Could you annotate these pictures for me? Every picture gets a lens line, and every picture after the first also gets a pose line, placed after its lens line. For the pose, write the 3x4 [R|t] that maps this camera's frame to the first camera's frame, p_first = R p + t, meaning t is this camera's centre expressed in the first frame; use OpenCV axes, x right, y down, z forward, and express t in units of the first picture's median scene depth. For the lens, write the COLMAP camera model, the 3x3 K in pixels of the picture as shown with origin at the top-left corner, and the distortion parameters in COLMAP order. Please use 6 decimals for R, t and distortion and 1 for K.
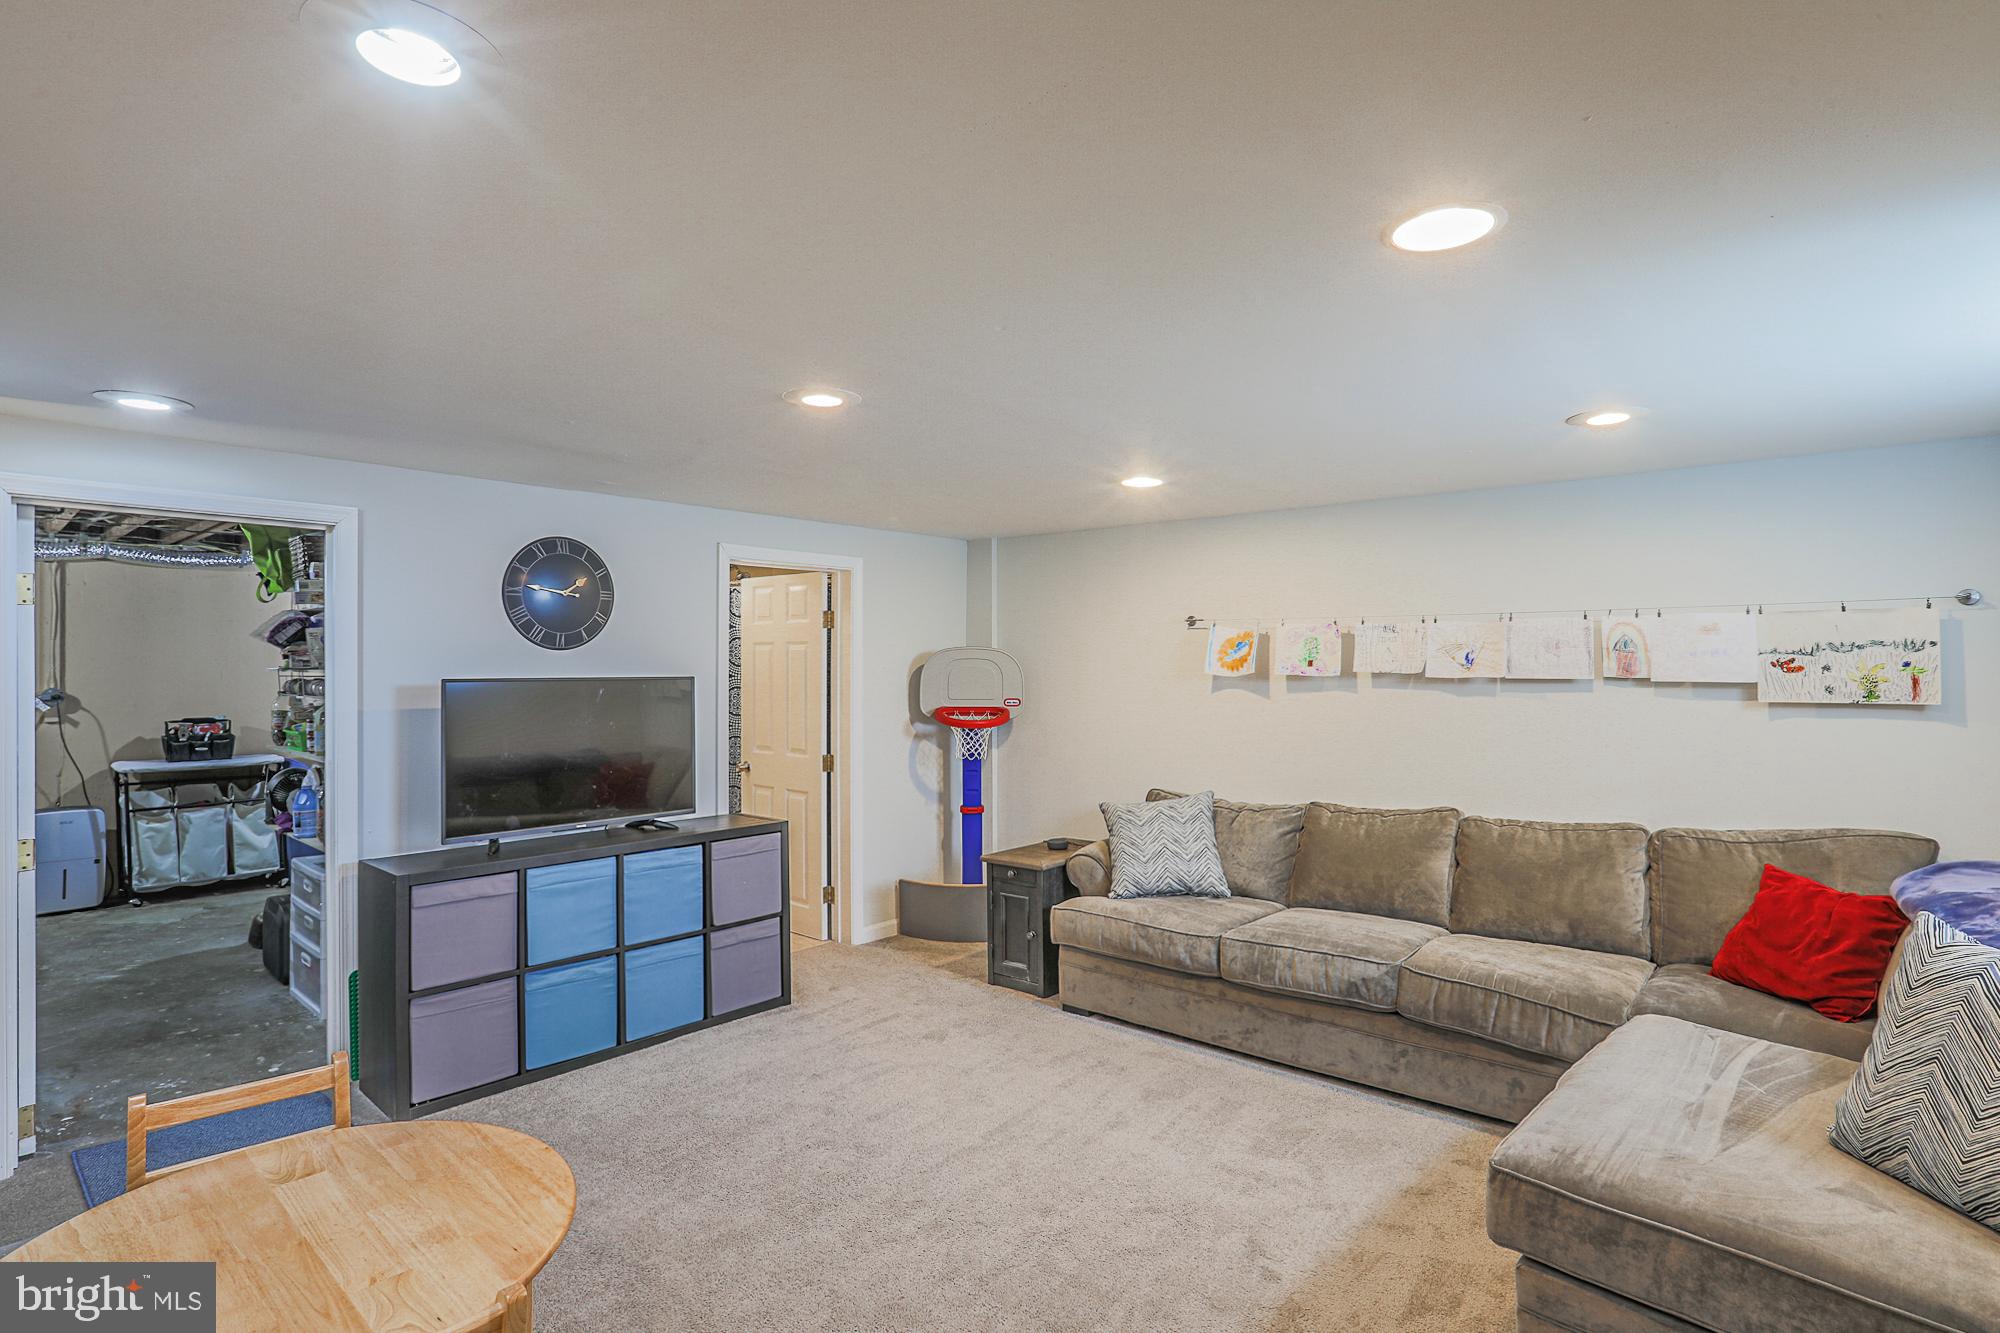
lens RADIAL K [[936.1, 0, 999.5], [0, 936.1, 648.5], [0, 0, 1]] dist [-0.051041, 0.021753]
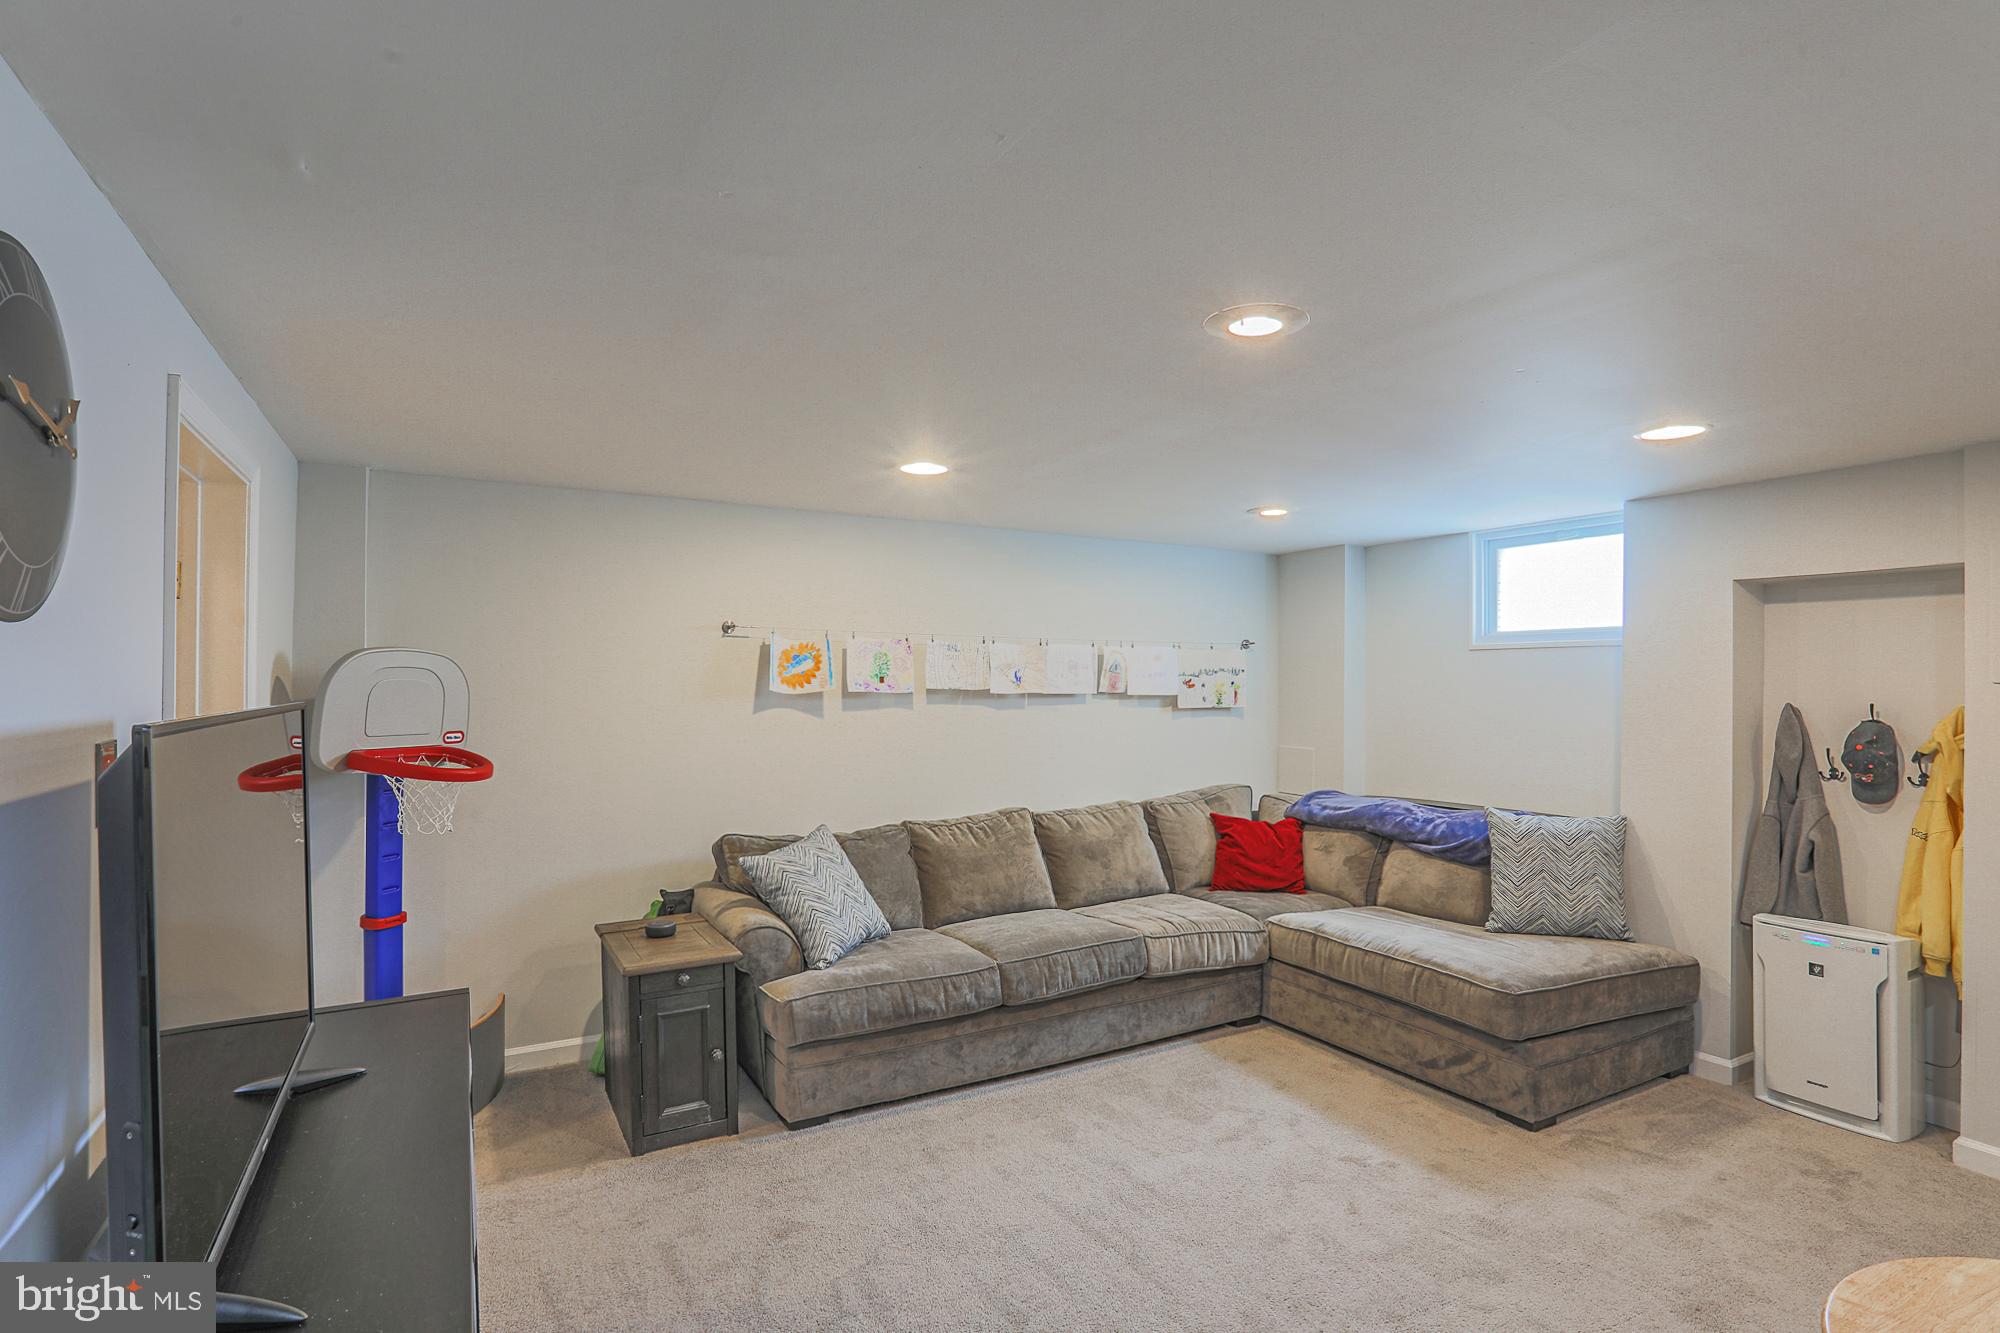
lens RADIAL K [[997.9, 0, 975.5], [0, 997.9, 659.6], [0, 0, 1]] dist [-0.059818, 0.030017]
pose [[0.360766, 0.020519, 0.932431, -0.682495], [-0.023745, 0.999636, -0.012810, 0.006644], [-0.932354, -0.017520, 0.361121, 0.604723]]
